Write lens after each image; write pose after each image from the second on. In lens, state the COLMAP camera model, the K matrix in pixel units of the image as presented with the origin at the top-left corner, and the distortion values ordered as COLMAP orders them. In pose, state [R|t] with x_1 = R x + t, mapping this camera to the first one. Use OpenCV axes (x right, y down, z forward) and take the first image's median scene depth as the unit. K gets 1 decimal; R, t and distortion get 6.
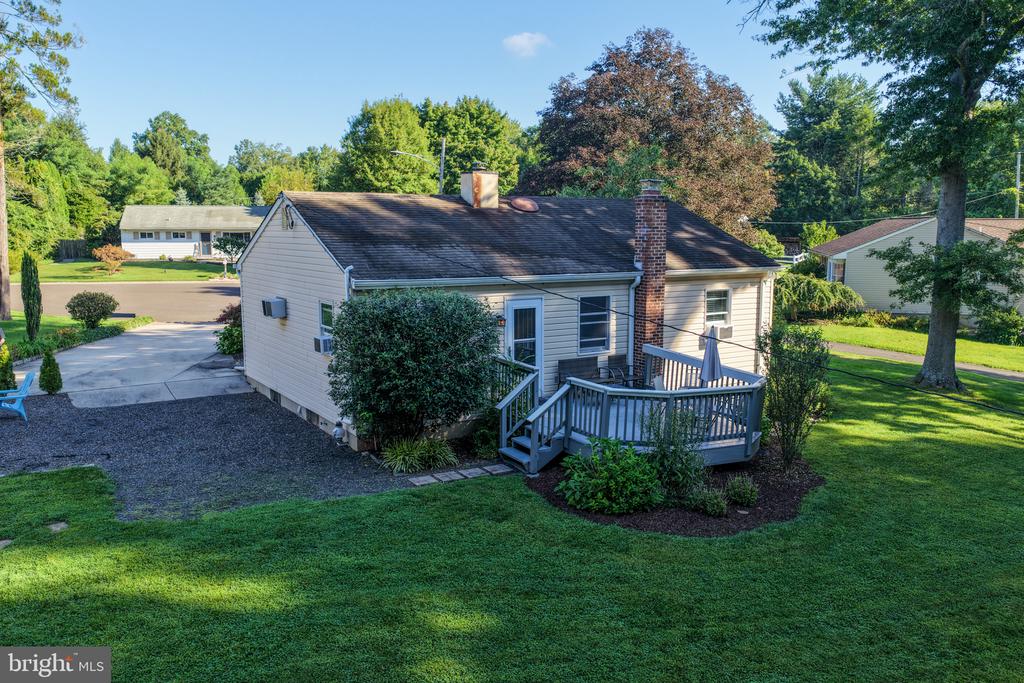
lens RADIAL K [[855.5, 0, 514.5], [0, 855.5, 347.6], [0, 0, 1]] dist [-0.020892, 0.054066]
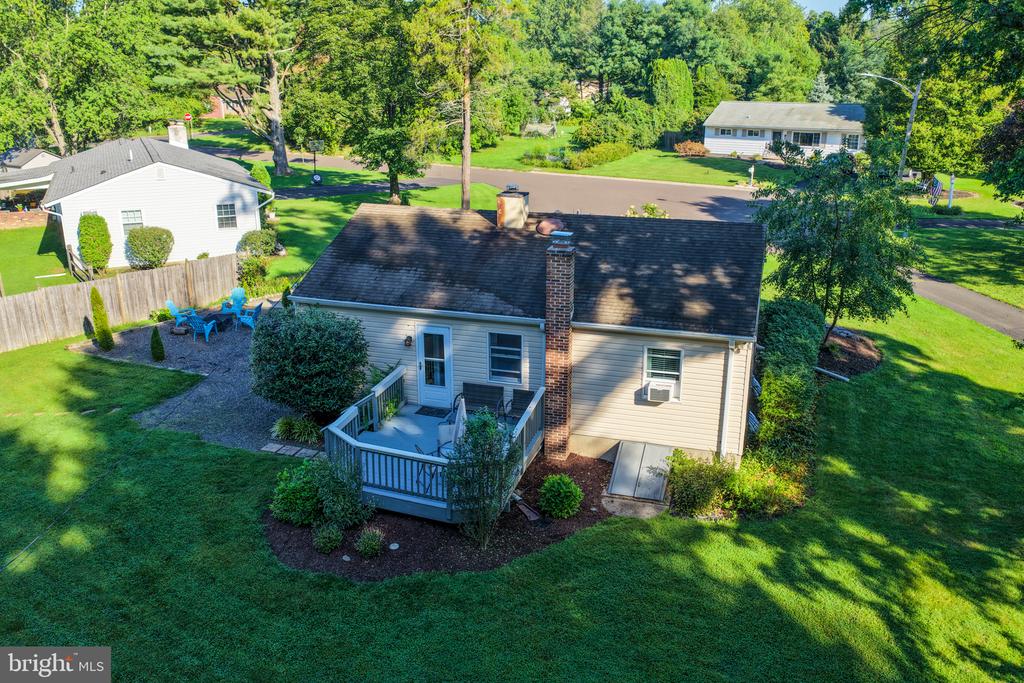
lens RADIAL K [[855.5, 0, 514.5], [0, 855.5, 347.6], [0, 0, 1]] dist [-0.020892, 0.054066]
pose [[0.650564, 0.236421, -0.721715, 0.811115], [-0.109700, 0.969598, 0.218738, -0.256564], [0.751487, -0.063130, 0.656721, 0.266657]]
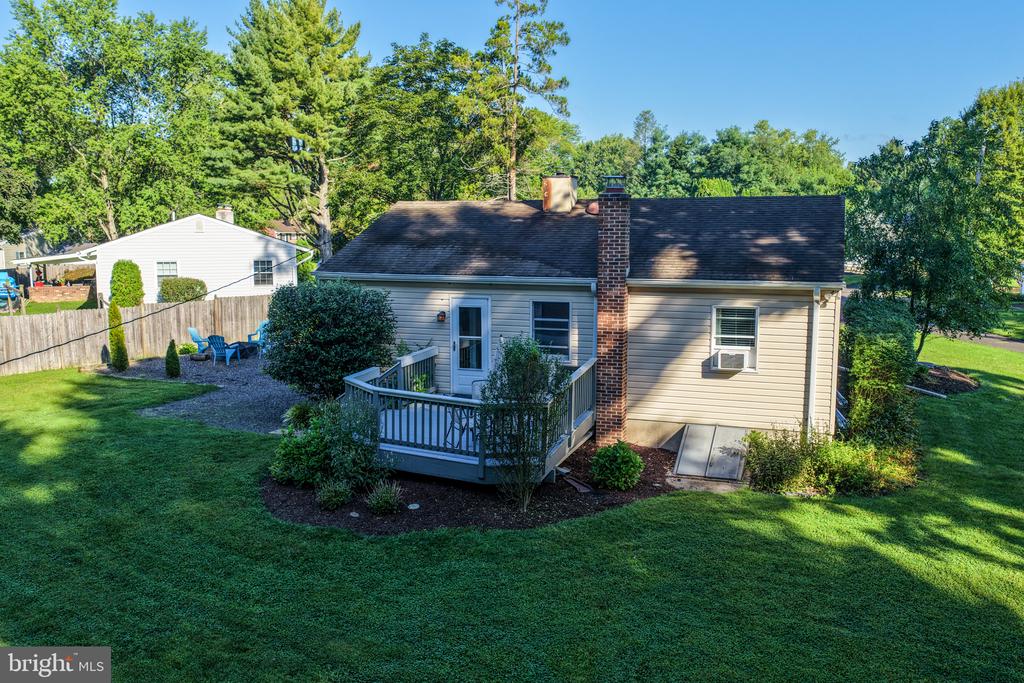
lens RADIAL K [[855.5, 0, 514.5], [0, 855.5, 347.6], [0, 0, 1]] dist [-0.020892, 0.054066]
pose [[0.610142, 0.104586, -0.785359, 0.751582], [-0.114096, 0.992516, 0.043532, -0.041566], [0.784033, 0.063045, 0.617509, 0.346150]]
